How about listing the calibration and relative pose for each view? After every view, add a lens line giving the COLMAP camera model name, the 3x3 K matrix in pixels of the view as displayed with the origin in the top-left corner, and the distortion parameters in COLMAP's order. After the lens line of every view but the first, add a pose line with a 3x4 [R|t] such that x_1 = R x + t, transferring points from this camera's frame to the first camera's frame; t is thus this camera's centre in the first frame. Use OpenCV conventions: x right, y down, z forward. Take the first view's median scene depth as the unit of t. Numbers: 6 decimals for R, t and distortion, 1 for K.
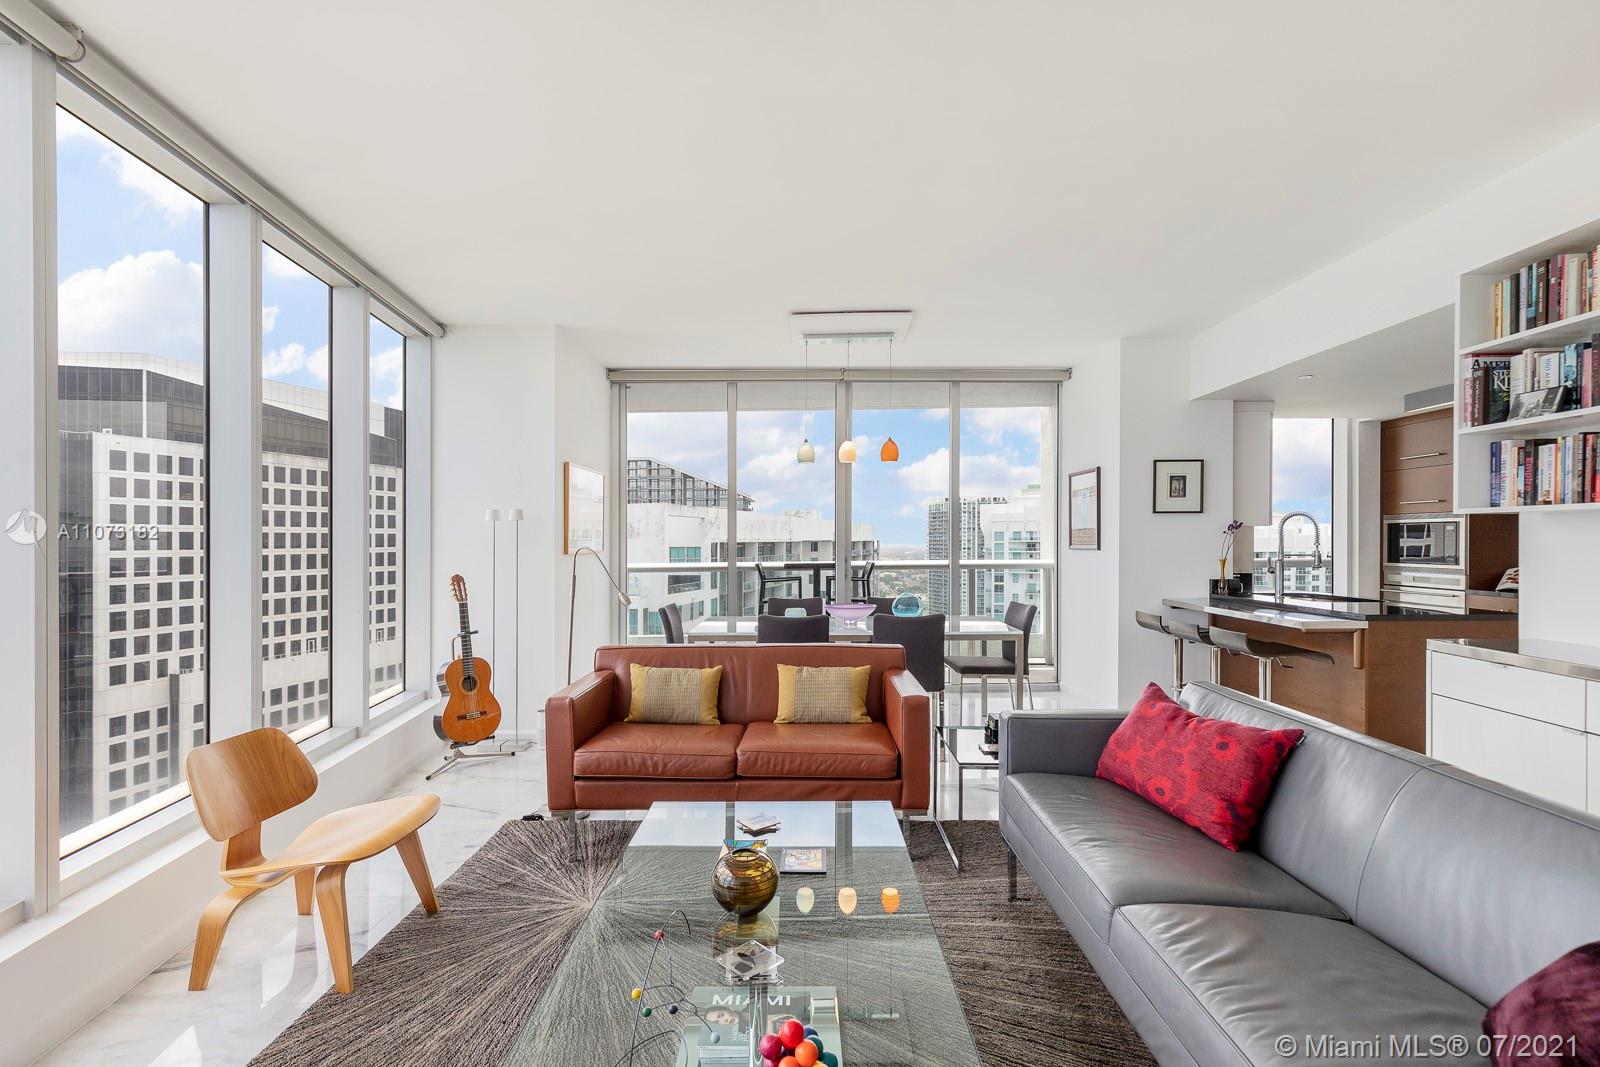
lens RADIAL K [[716.8, 0, 797.7], [0, 716.8, 540.1], [0, 0, 1]] dist [-0.000591, 0.000575]
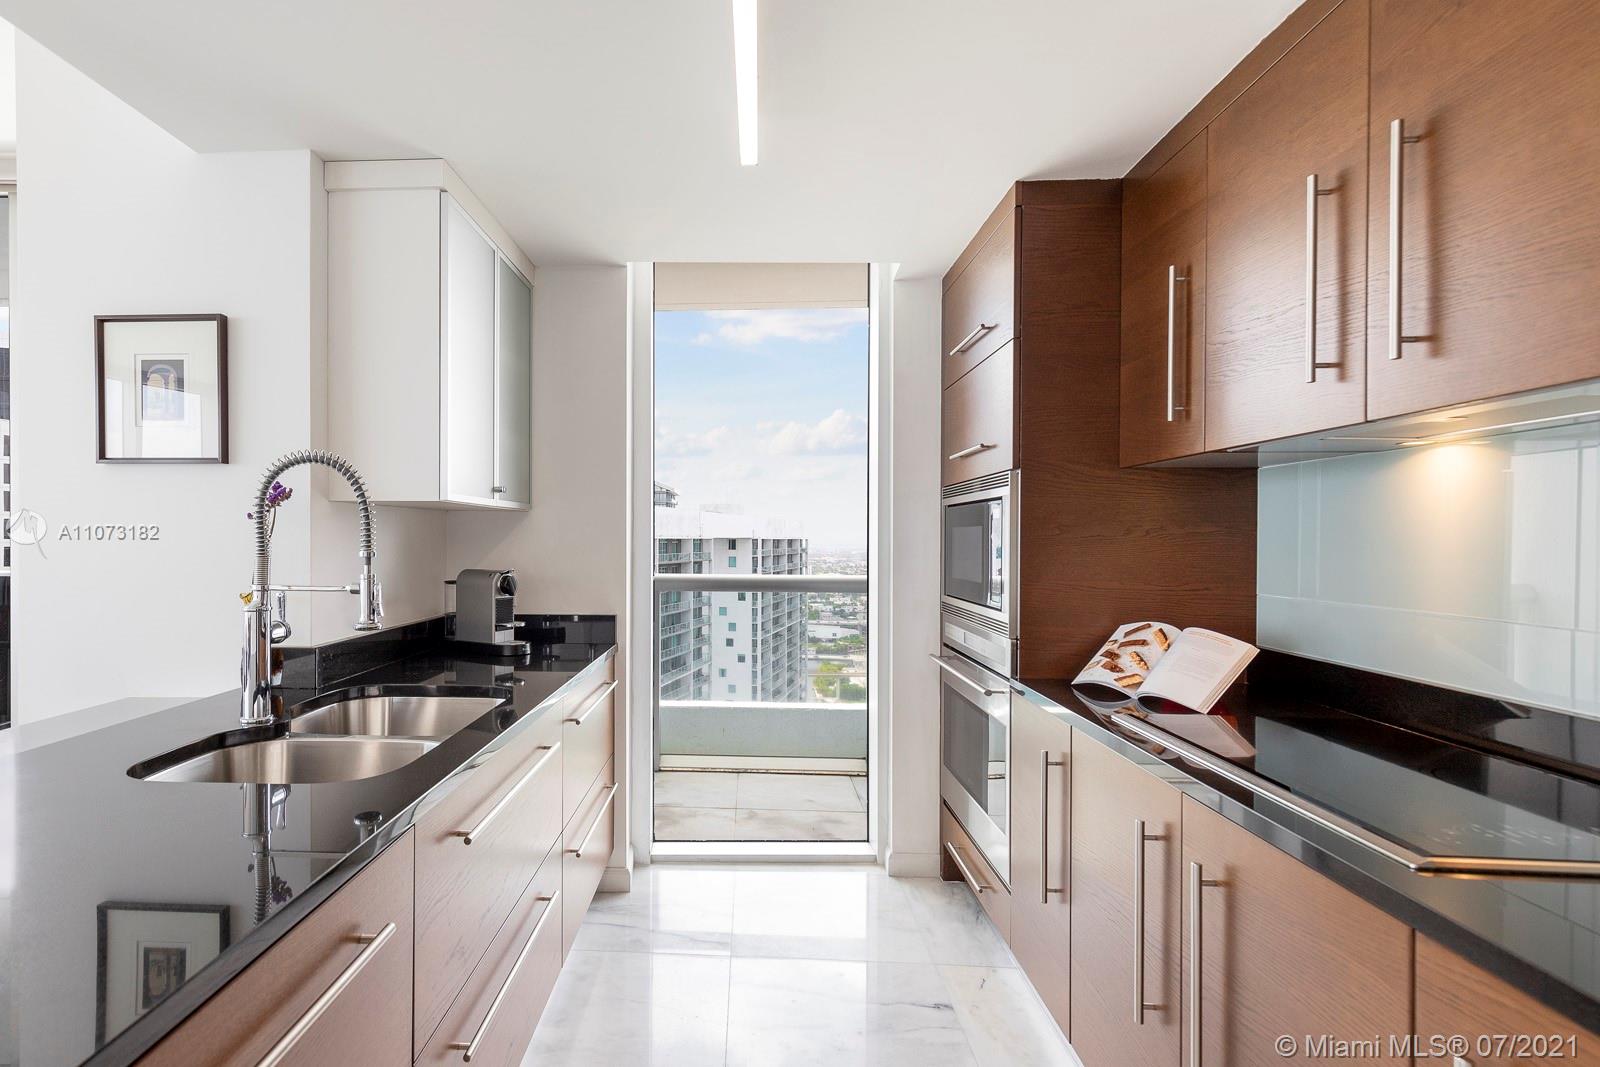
lens RADIAL K [[768.2, 0, 707.2], [0, 768.2, 541.1], [0, 0, 1]] dist [-0.000320, 0.000121]
pose [[0.999571, 0.011186, -0.027076, 0.819853], [-0.011046, 0.999925, 0.005322, -0.002844], [0.027133, -0.005020, 0.999619, 0.616421]]
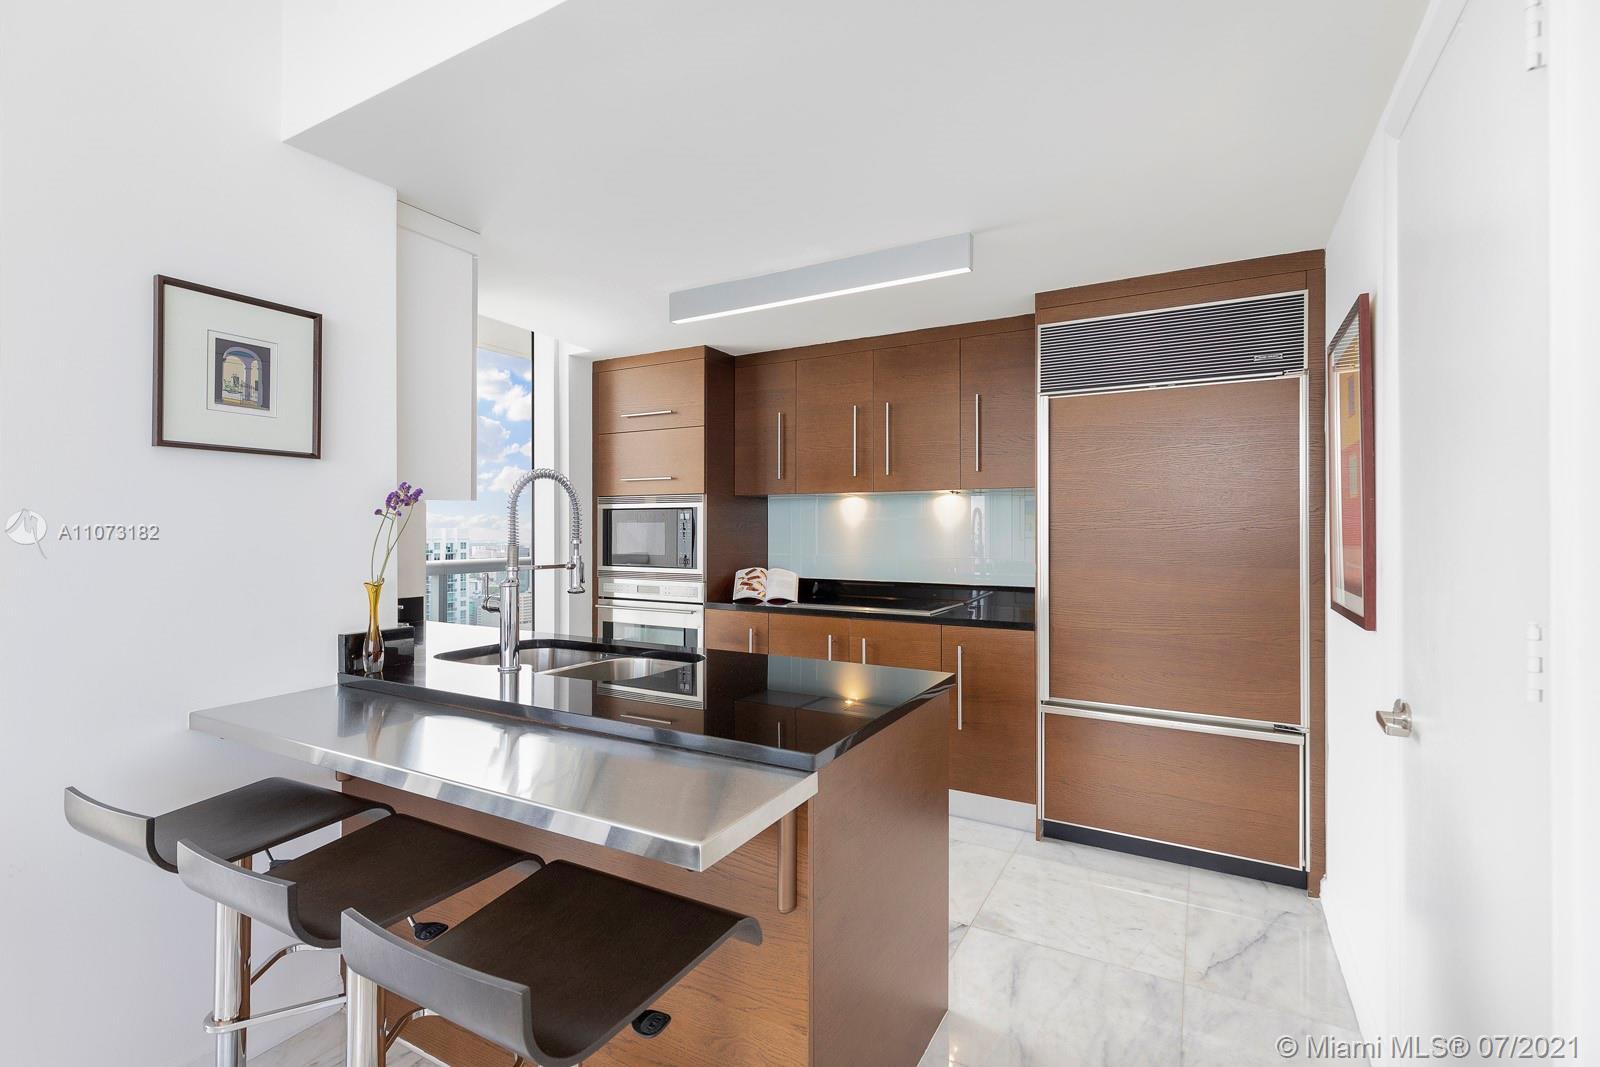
lens RADIAL K [[716.8, 0, 797.7], [0, 716.8, 540.1], [0, 0, 1]] dist [-0.000591, 0.000575]
pose [[0.458022, -0.006239, 0.888919, 0.347247], [-0.001056, 0.999971, 0.007562, 0.001199], [-0.888940, -0.004402, 0.458002, 0.607850]]
